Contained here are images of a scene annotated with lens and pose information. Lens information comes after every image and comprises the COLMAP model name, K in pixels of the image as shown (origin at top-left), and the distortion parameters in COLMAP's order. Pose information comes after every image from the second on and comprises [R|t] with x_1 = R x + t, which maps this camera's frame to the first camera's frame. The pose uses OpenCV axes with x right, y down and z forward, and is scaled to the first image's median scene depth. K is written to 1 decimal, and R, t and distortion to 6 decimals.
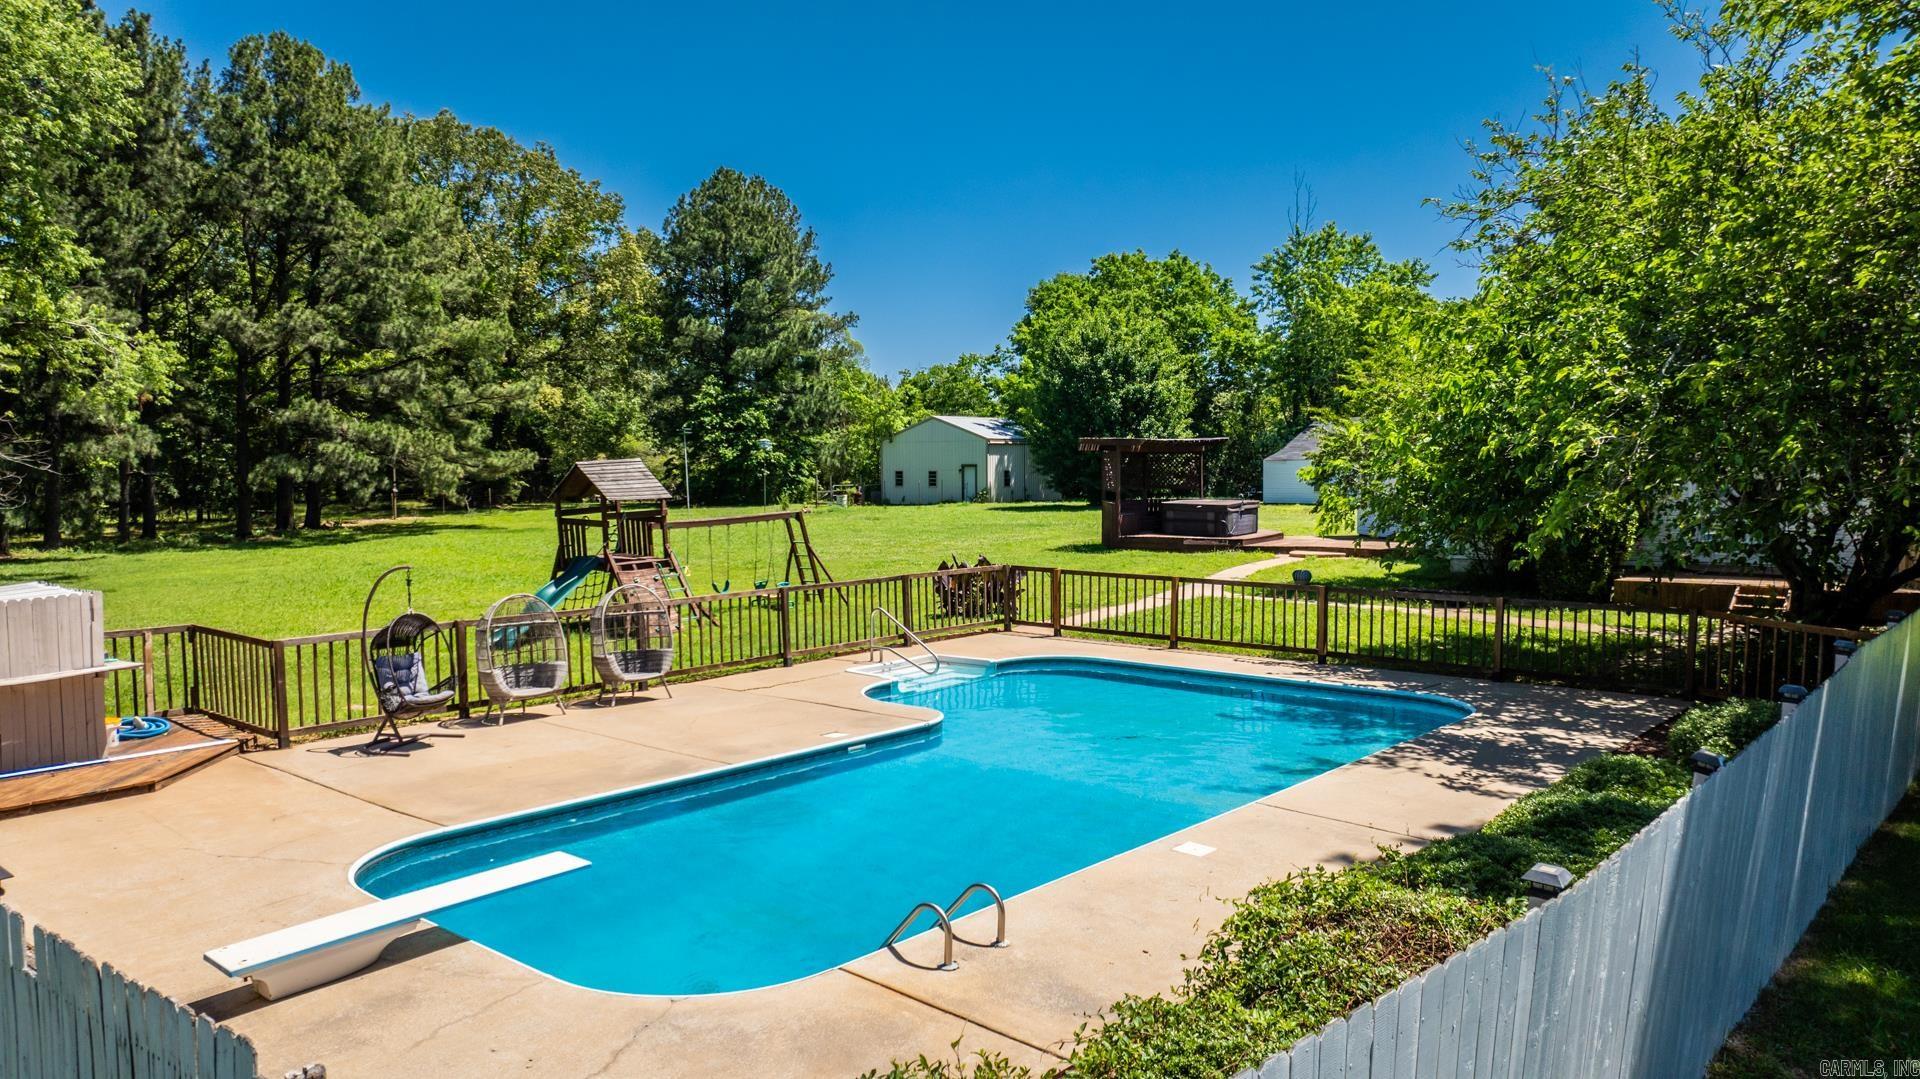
lens RADIAL K [[1356.0, 0, 966.6], [0, 1356.0, 546.9], [0, 0, 1]] dist [-0.033651, -0.002648]
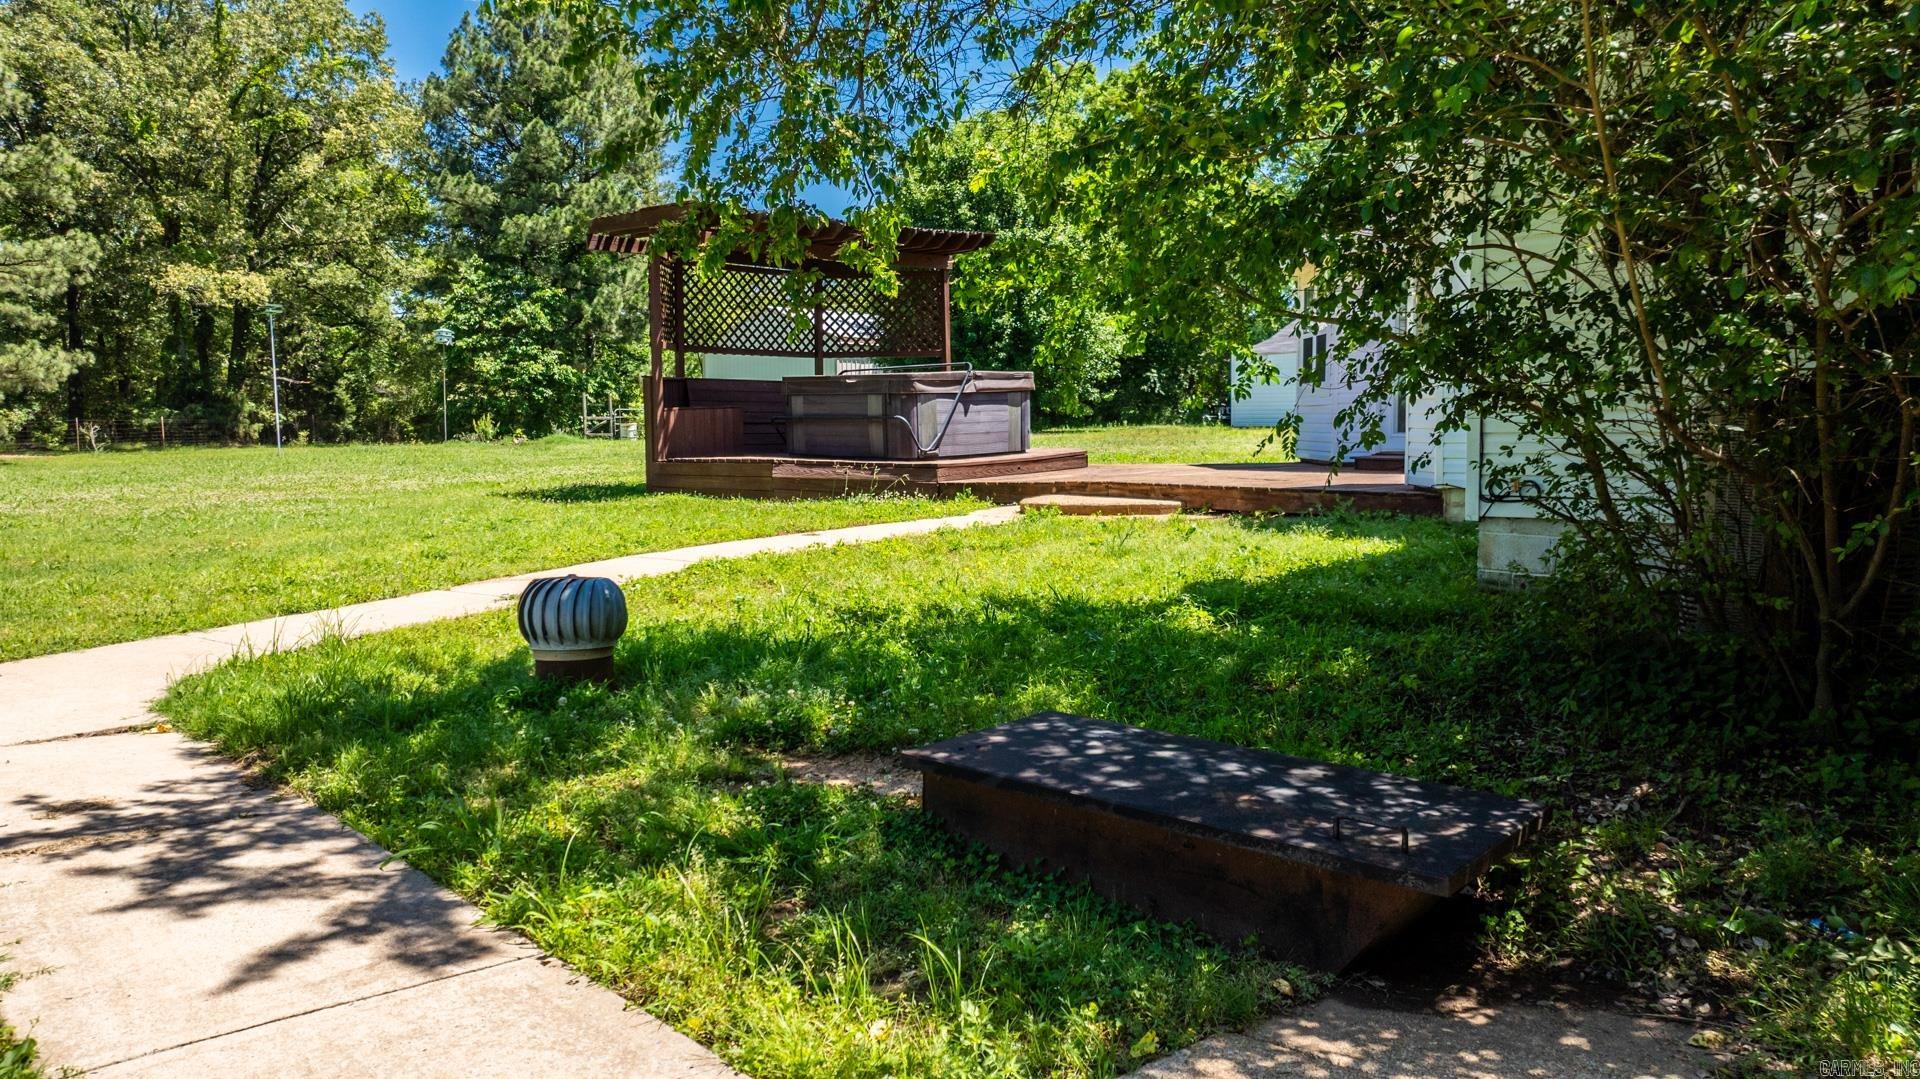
lens RADIAL K [[1356.0, 0, 966.6], [0, 1356.0, 546.9], [0, 0, 1]] dist [-0.033651, -0.002648]
pose [[0.997323, 0.001542, -0.073107, 0.146918], [0.000787, 0.999494, 0.031810, 0.003056], [0.073119, -0.031782, 0.996817, 0.389545]]
